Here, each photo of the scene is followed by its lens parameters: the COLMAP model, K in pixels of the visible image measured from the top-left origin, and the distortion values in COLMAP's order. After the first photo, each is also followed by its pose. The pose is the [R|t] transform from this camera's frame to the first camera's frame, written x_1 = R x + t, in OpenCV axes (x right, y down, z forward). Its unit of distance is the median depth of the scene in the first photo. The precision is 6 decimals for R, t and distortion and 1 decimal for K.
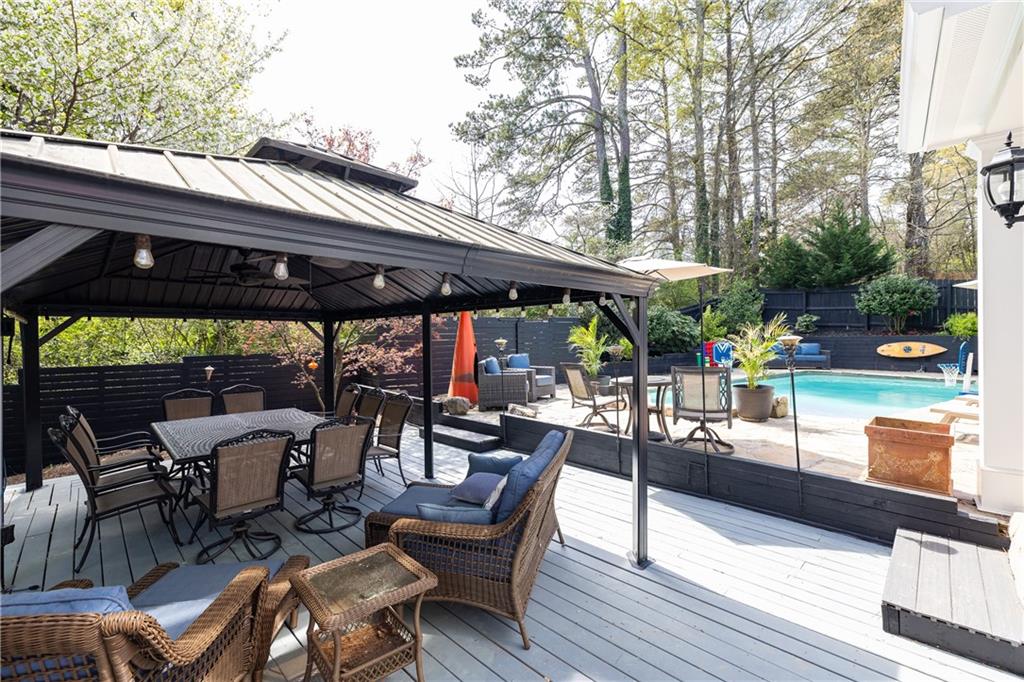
lens RADIAL K [[443.4, 0, 513.9], [0, 443.4, 342.1], [0, 0, 1]] dist [-0.000067, -0.000124]
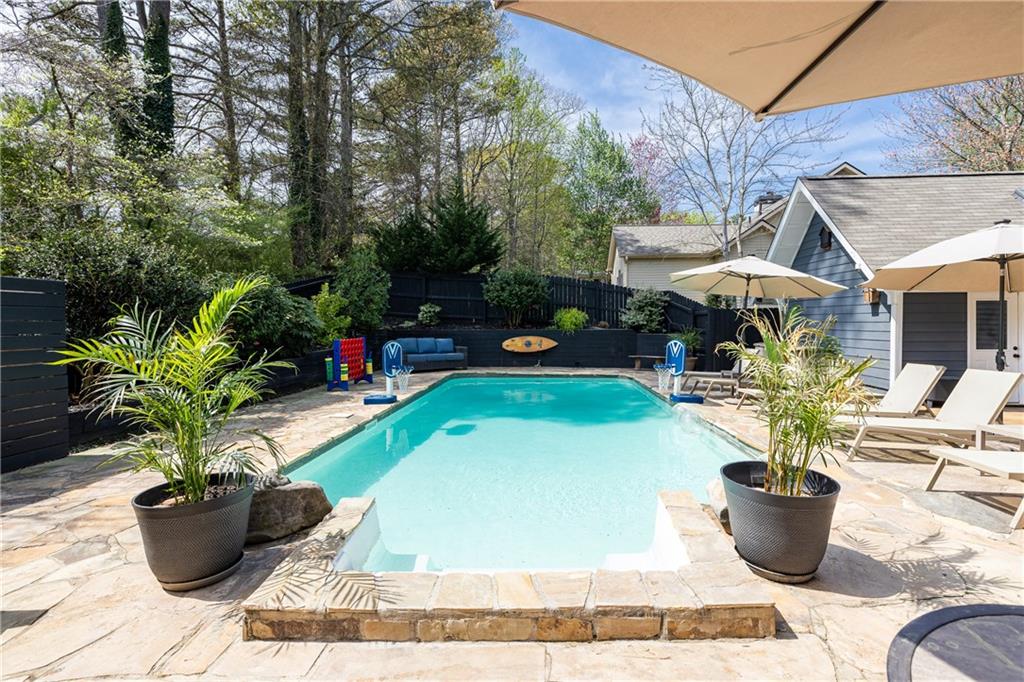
lens RADIAL K [[469.6, 0, 519.3], [0, 469.6, 337.6], [0, 0, 1]] dist [0.001405, 0.000366]
pose [[0.584130, -0.013642, 0.811546, 0.039844], [0.005293, 0.999902, 0.012998, -0.009796], [-0.811643, -0.003297, 0.584144, 0.387257]]
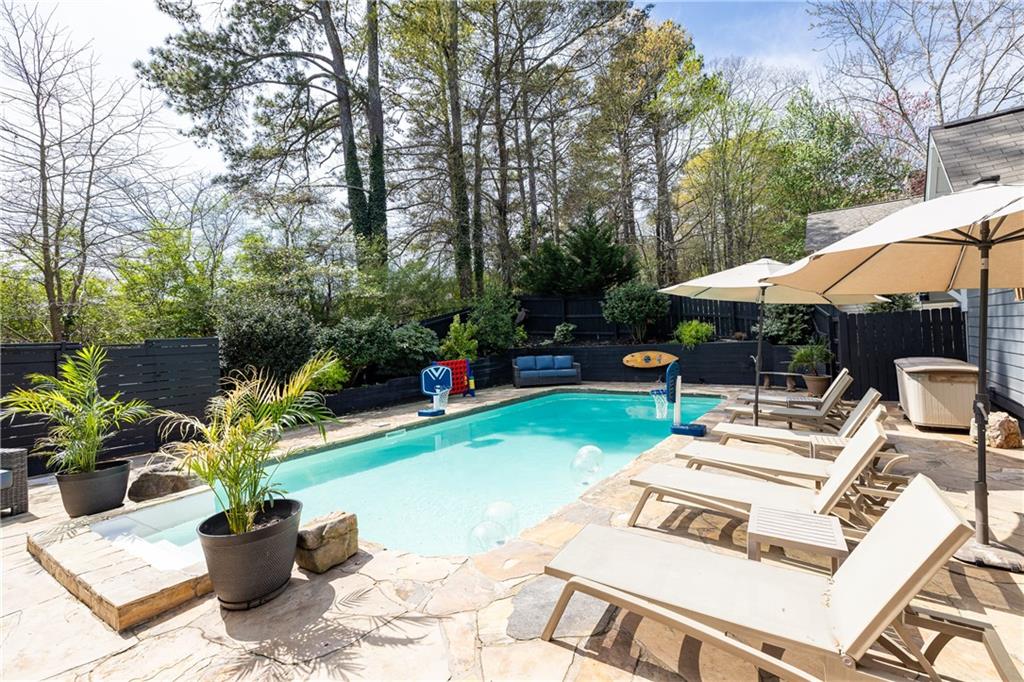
lens RADIAL K [[443.4, 0, 520.4], [0, 443.4, 336.8], [0, 0, 1]] dist [-0.000067, -0.000124]
pose [[0.924994, -0.030680, 0.378742, 0.255862], [0.040622, 0.999007, -0.018287, -0.023327], [-0.377805, 0.032300, 0.925322, 0.202964]]
